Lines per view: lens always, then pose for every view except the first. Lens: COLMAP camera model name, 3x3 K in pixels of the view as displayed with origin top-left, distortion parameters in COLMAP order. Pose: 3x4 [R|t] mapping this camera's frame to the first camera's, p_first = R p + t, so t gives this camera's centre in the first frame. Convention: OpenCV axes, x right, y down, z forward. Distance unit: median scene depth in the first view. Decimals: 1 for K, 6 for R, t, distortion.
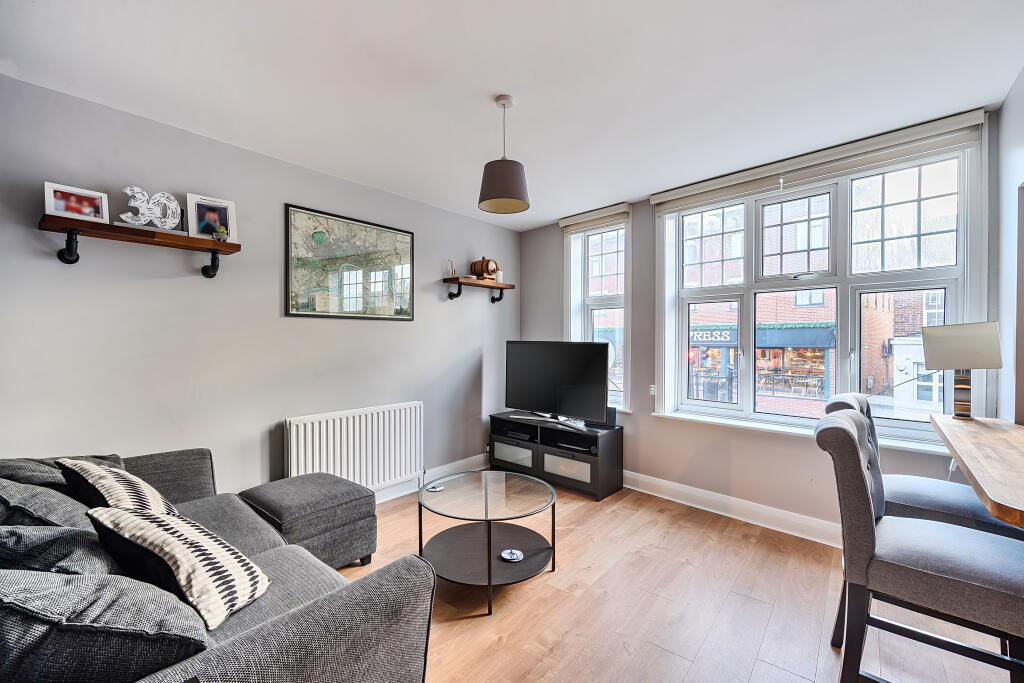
lens RADIAL K [[437.1, 0, 512.0], [0, 437.1, 341.5], [0, 0, 1]] dist [-0.000086, -0.000024]
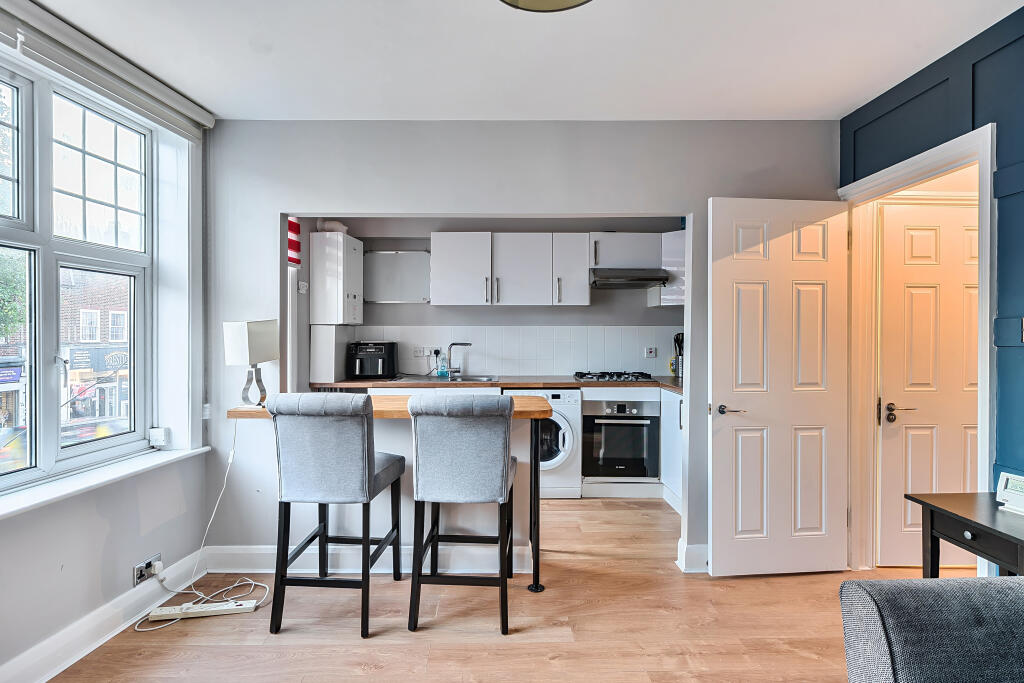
lens RADIAL K [[529.4, 0, 512.0], [0, 529.4, 341.5], [0, 0, 1]] dist [-0.000202, -0.000023]
pose [[-0.650160, -0.005601, 0.759777, -0.280190], [0.010025, 0.999823, 0.015948, -0.001711], [-0.759731, 0.017985, -0.649988, 1.036636]]
